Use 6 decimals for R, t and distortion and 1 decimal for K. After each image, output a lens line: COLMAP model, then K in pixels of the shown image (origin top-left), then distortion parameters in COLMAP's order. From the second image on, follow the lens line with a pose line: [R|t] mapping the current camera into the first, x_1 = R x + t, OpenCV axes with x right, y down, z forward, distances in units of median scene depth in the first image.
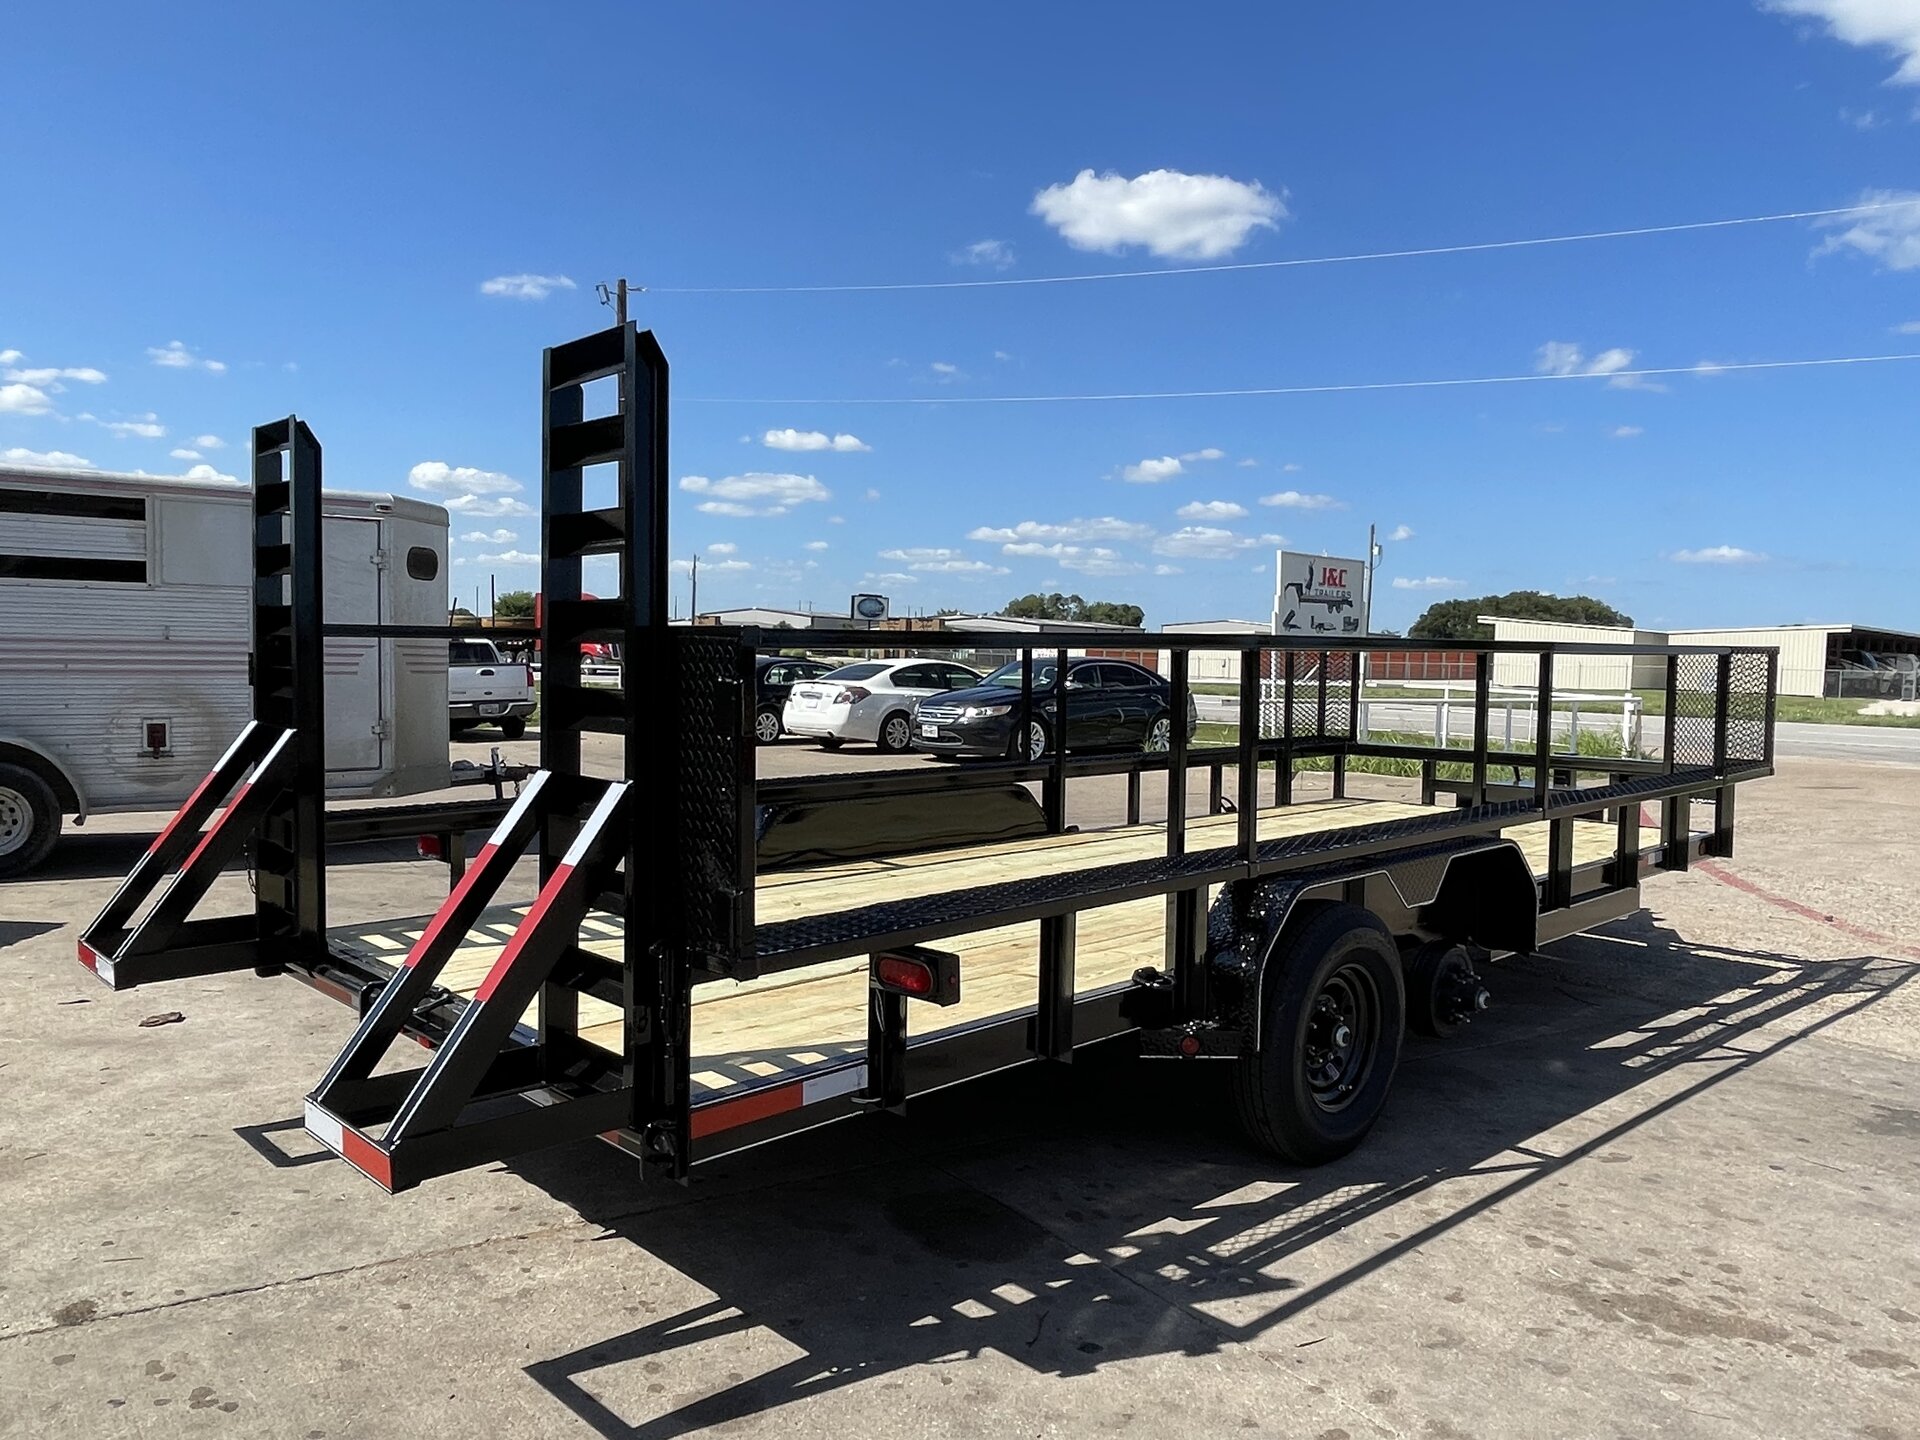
lens RADIAL K [[1389.7, 0, 967.4], [0, 1389.7, 714.7], [0, 0, 1]] dist [-0.006959, -0.000263]
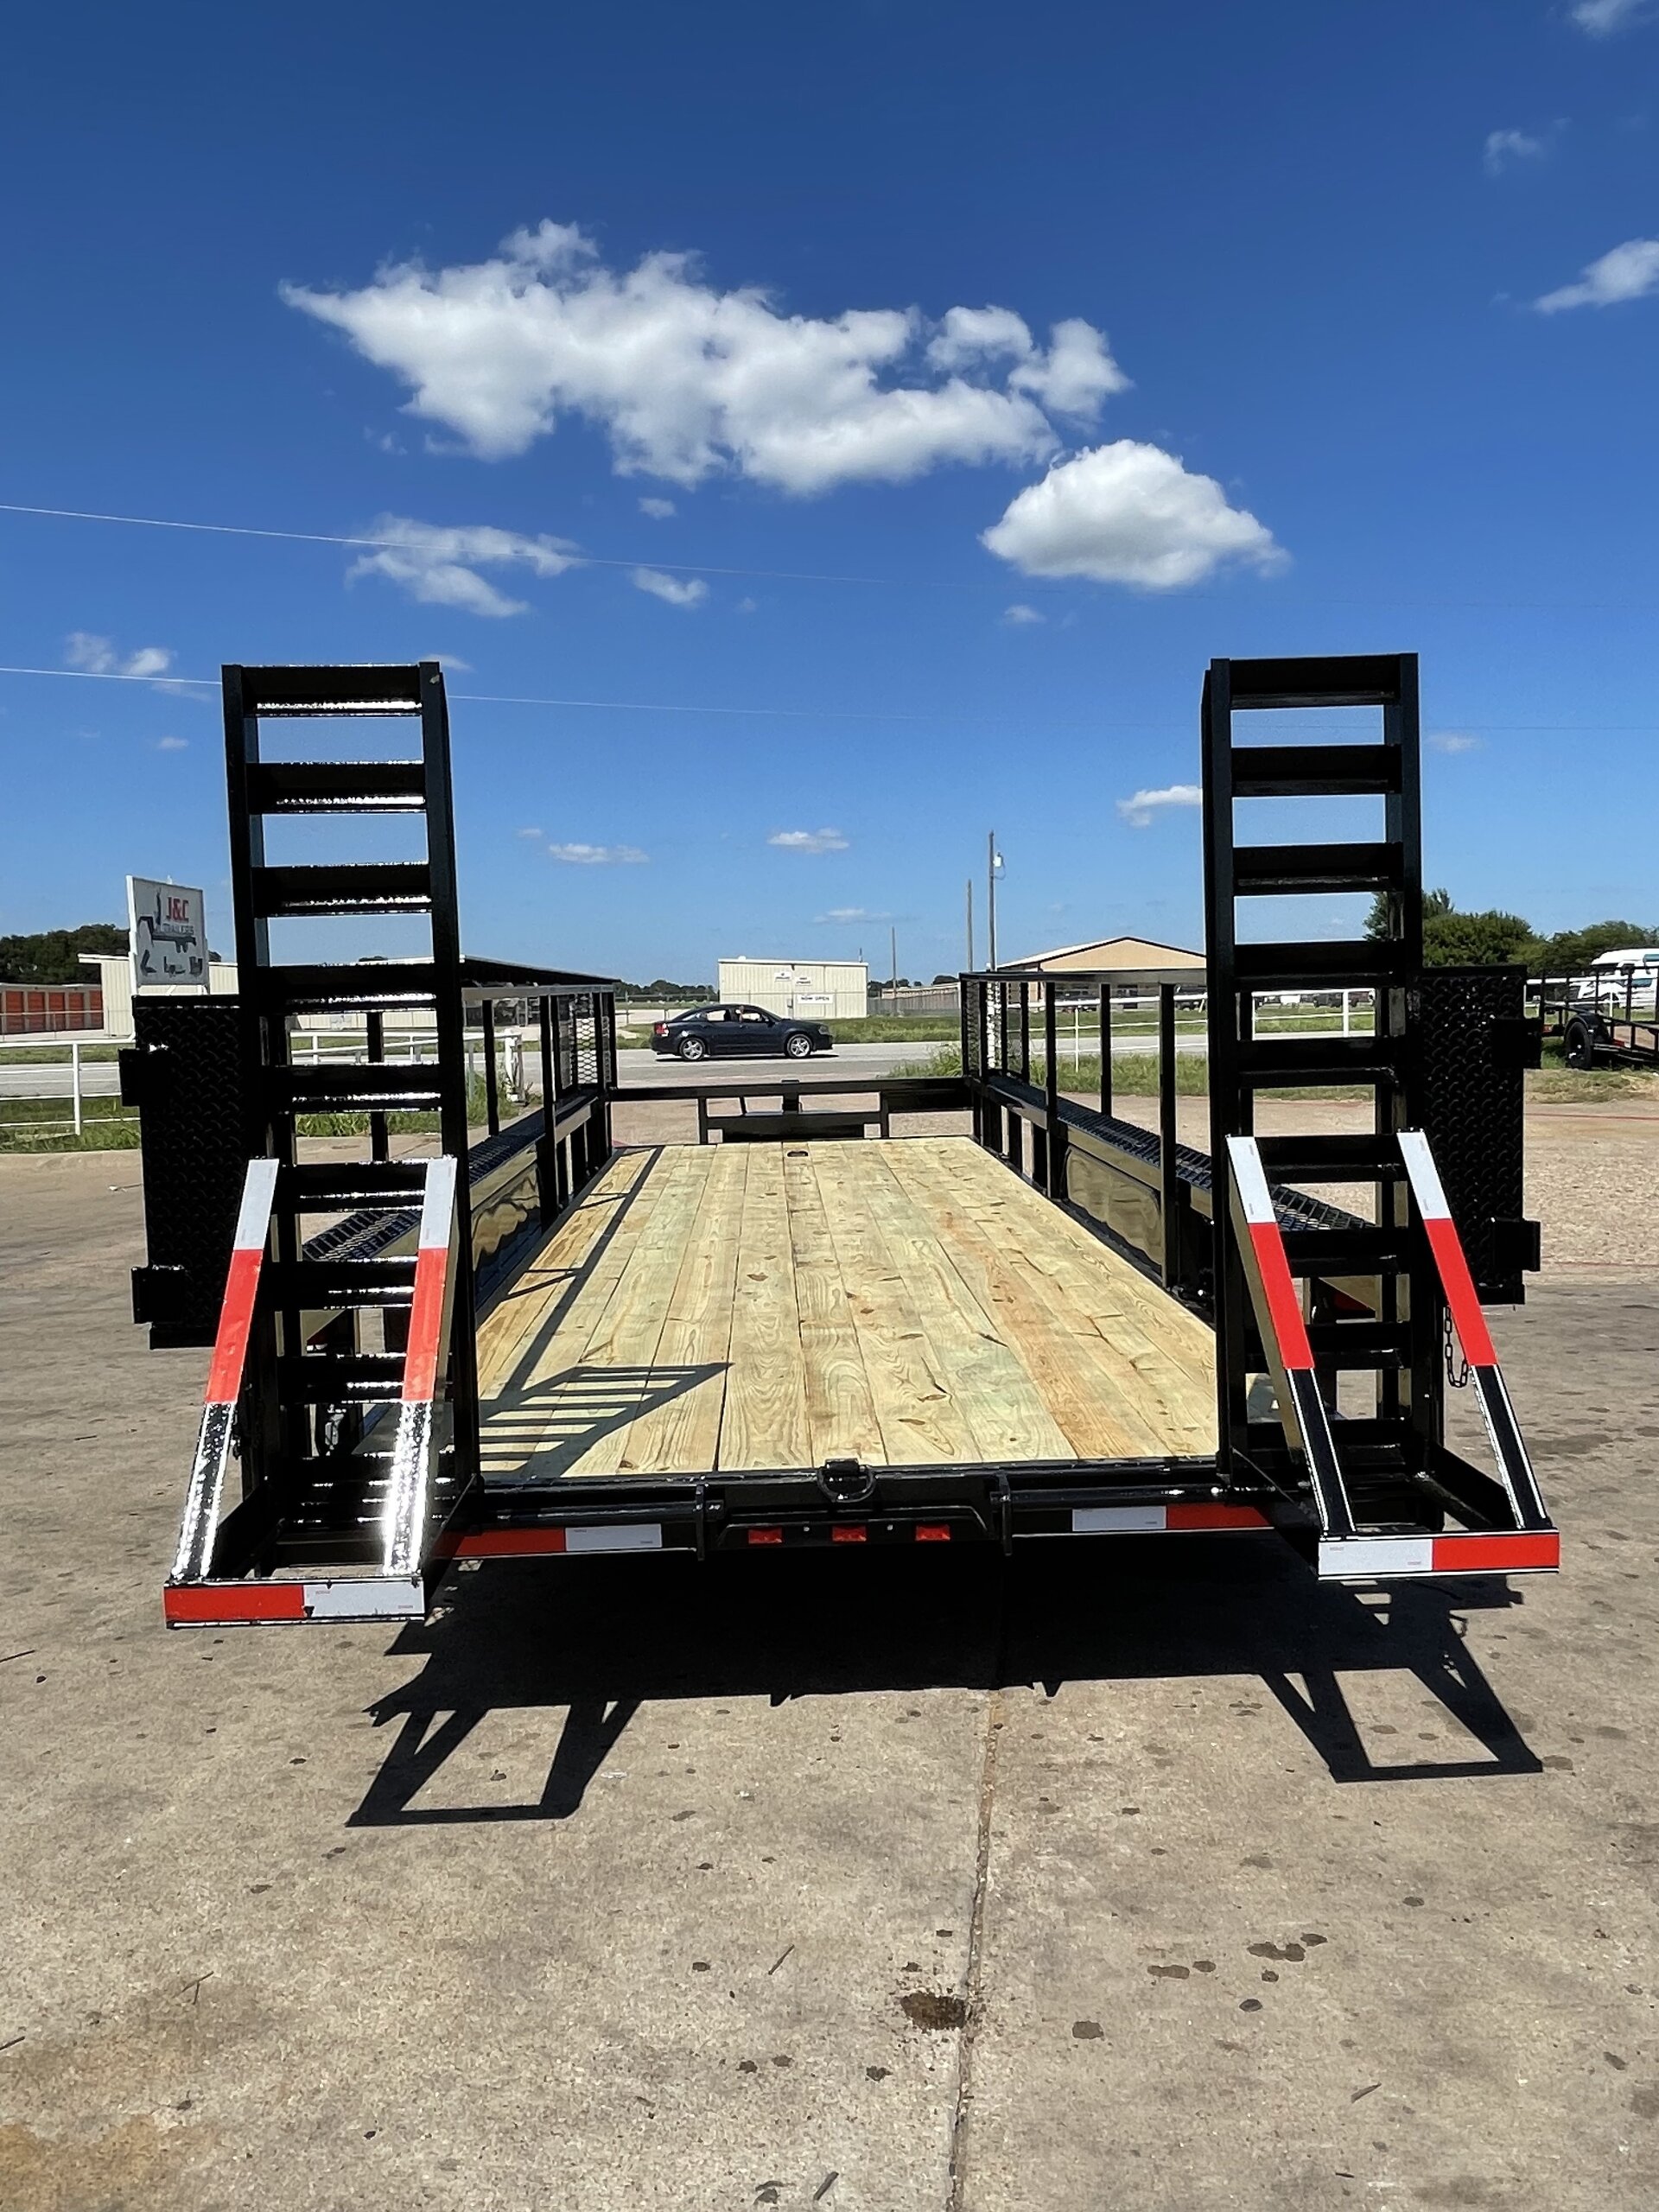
lens RADIAL K [[1601.0, 0, 836.4], [0, 1601.0, 1110.8], [0, 0, 1]] dist [-0.006959, -0.000263]
pose [[0.658203, -0.093616, 0.746998, -0.929287], [0.073627, 0.995486, 0.059882, -0.039535], [-0.749232, 0.015585, 0.662124, 0.395688]]
